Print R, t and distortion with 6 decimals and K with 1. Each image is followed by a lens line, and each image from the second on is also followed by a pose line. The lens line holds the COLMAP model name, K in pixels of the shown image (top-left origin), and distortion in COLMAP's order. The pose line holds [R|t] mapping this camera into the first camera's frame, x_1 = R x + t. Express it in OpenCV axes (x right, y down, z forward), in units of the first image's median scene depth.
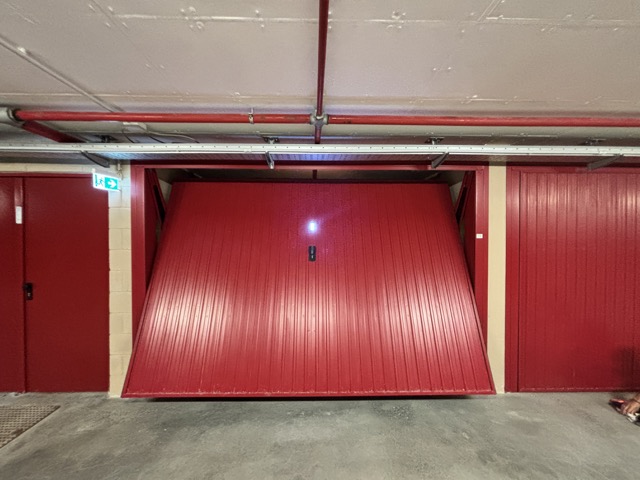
lens RADIAL K [[256.0, 0, 316.8], [0, 256.0, 237.9], [0, 0, 1]] dist [-0.000440, -0.000206]
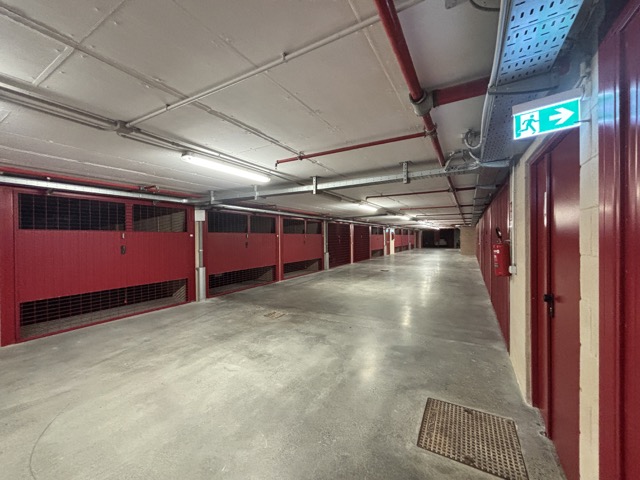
lens RADIAL K [[256.0, 0, 316.8], [0, 256.0, 237.9], [0, 0, 1]] dist [-0.000440, -0.000206]
pose [[-0.516857, 0.004863, -0.856058, -0.151050], [-0.001519, 0.999977, 0.006597, 0.012535], [0.856070, 0.004710, -0.516838, 0.836368]]
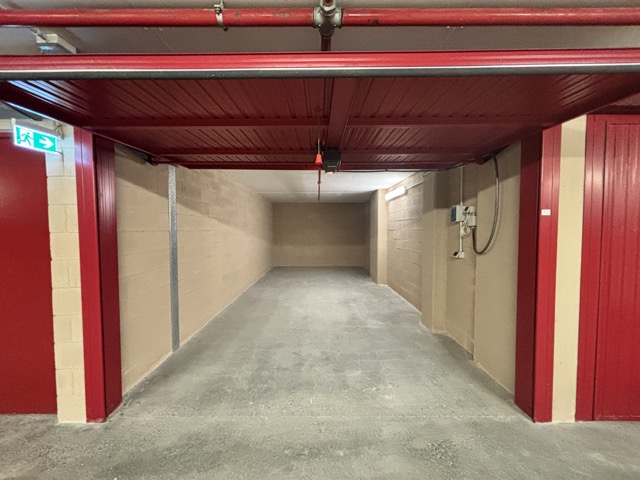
lens RADIAL K [[256.0, 0, 316.8], [0, 256.0, 237.9], [0, 0, 1]] dist [-0.000440, -0.000206]
pose [[0.999730, -0.003849, -0.022930, -0.004079], [0.004588, 0.999468, 0.032280, 0.041042], [0.022794, -0.032377, 0.999216, 0.264485]]
